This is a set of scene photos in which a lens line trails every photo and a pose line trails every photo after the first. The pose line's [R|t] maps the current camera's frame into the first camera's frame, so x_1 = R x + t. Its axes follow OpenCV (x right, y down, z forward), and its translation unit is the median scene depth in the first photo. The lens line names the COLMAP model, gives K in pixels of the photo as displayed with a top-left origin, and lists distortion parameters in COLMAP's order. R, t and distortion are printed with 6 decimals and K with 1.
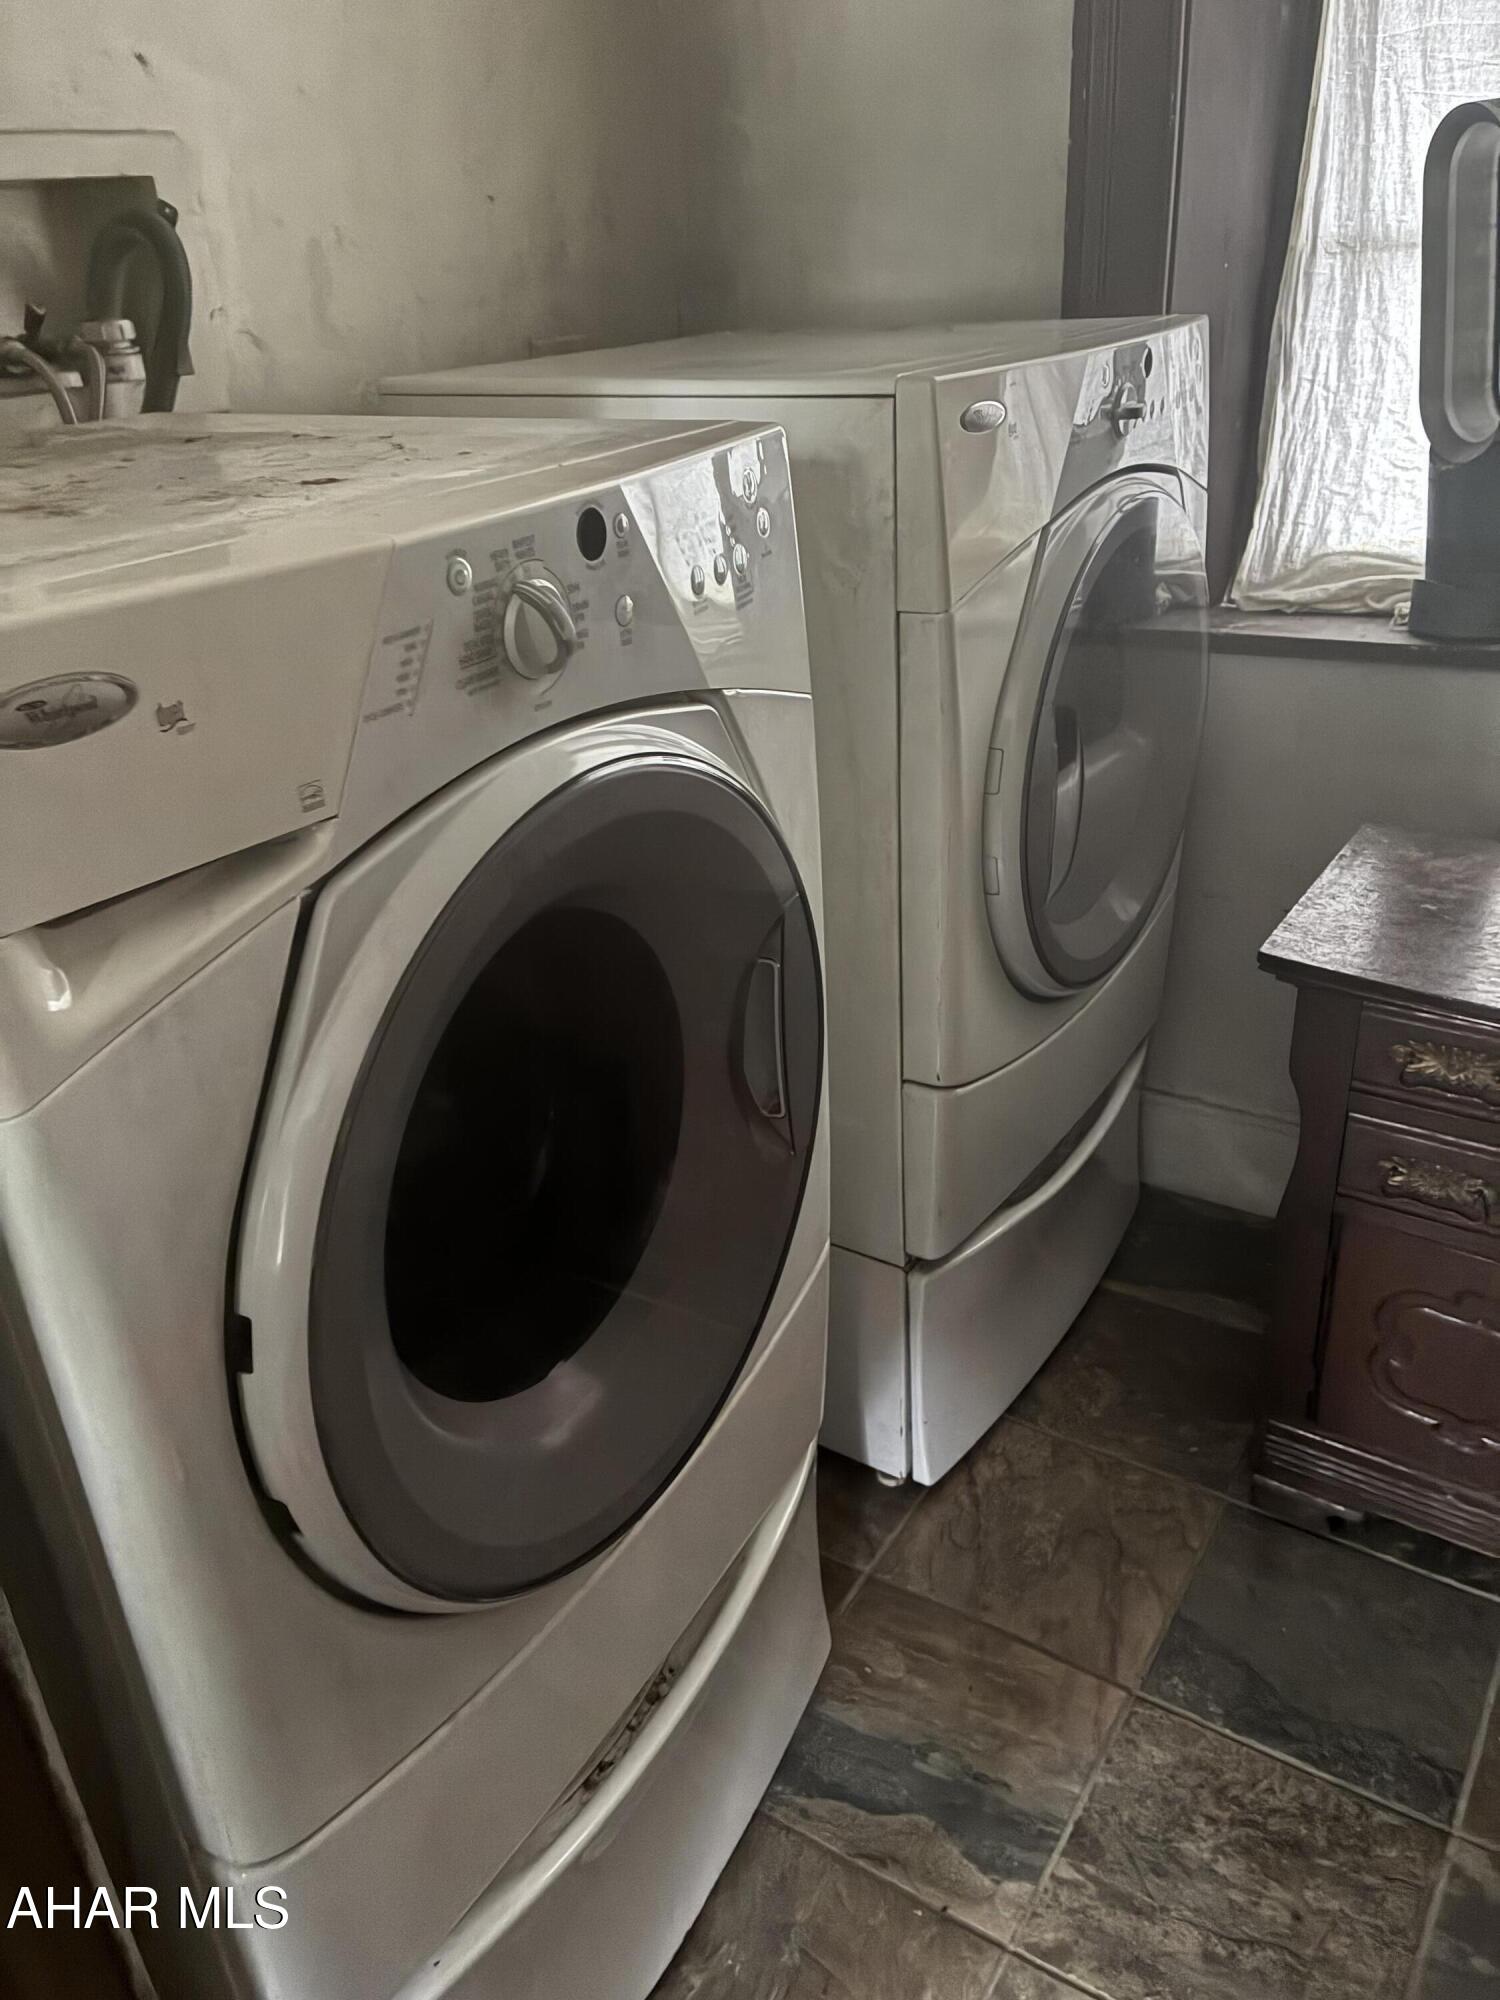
lens RADIAL K [[1527.3, 0, 755.1], [0, 1527.3, 1000.6], [0, 0, 1]] dist [0.071921, -0.110574]
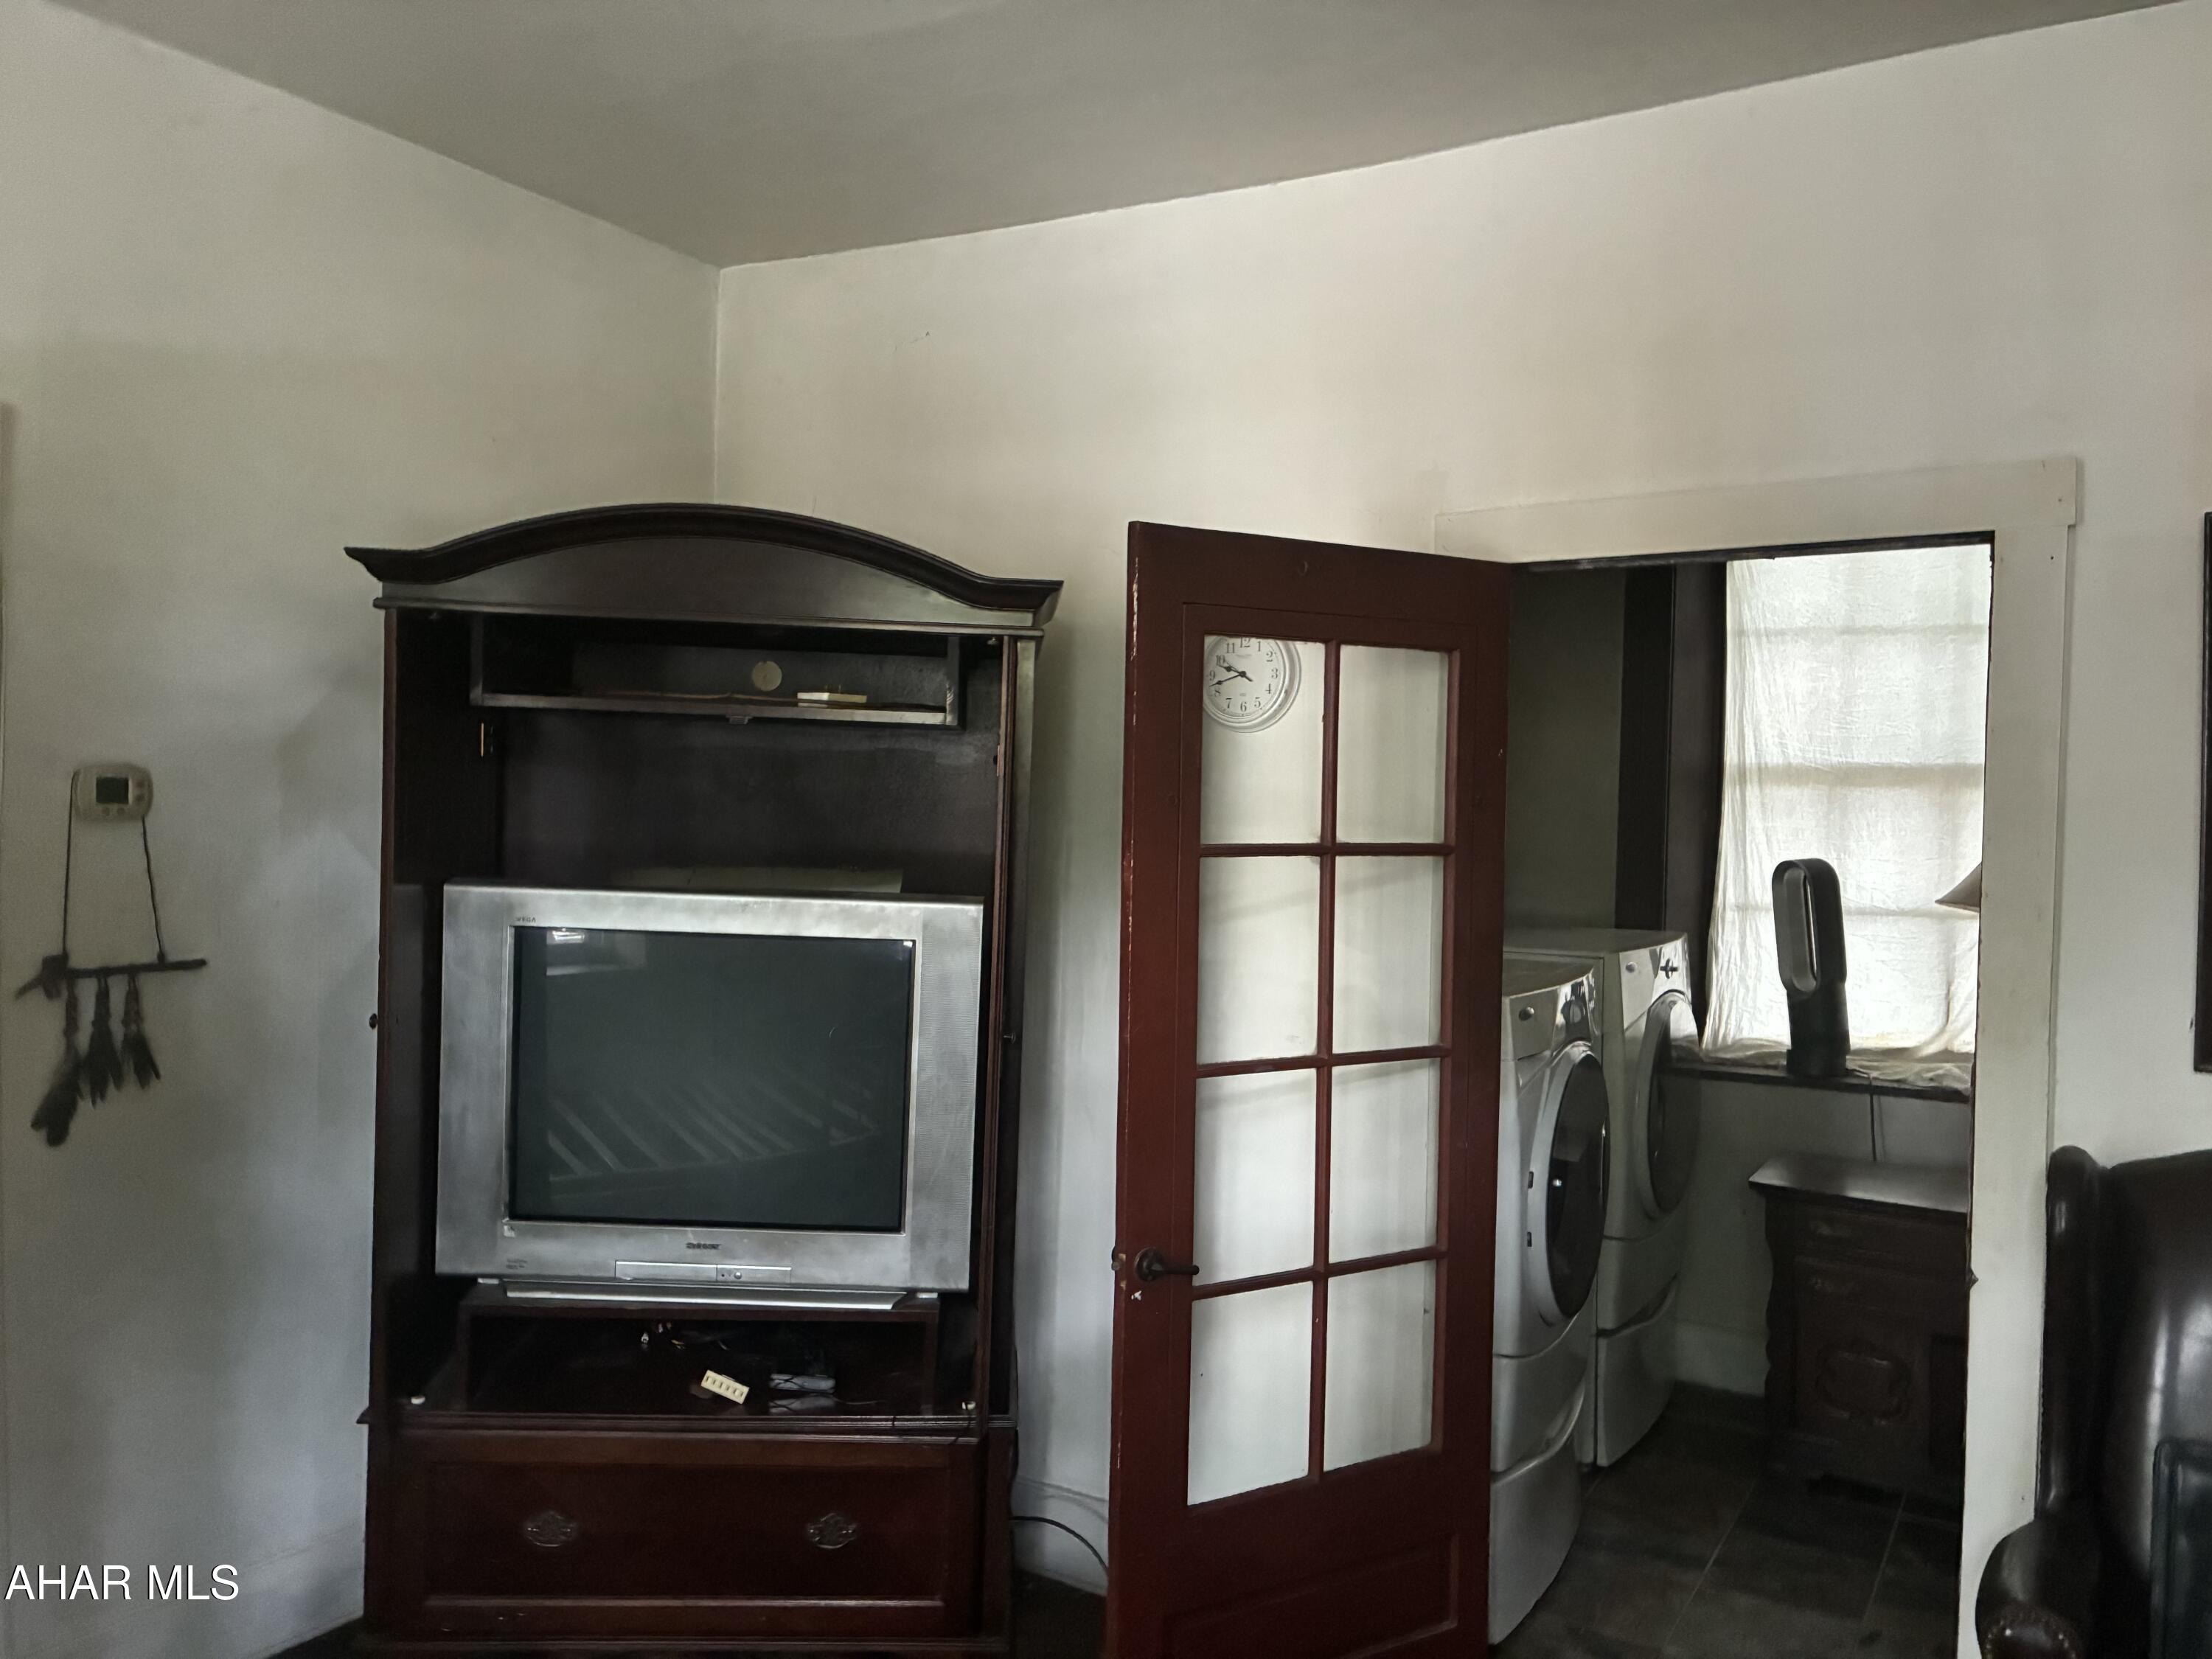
lens RADIAL K [[1712.2, 0, 1104.7], [0, 1712.2, 834.0], [0, 0, 1]] dist [0.076323, -0.085850]
pose [[0.997060, 0.067279, 0.036672, -0.661372], [-0.045858, 0.907356, -0.417855, 0.529744], [-0.061388, 0.414944, 0.907773, -1.322153]]
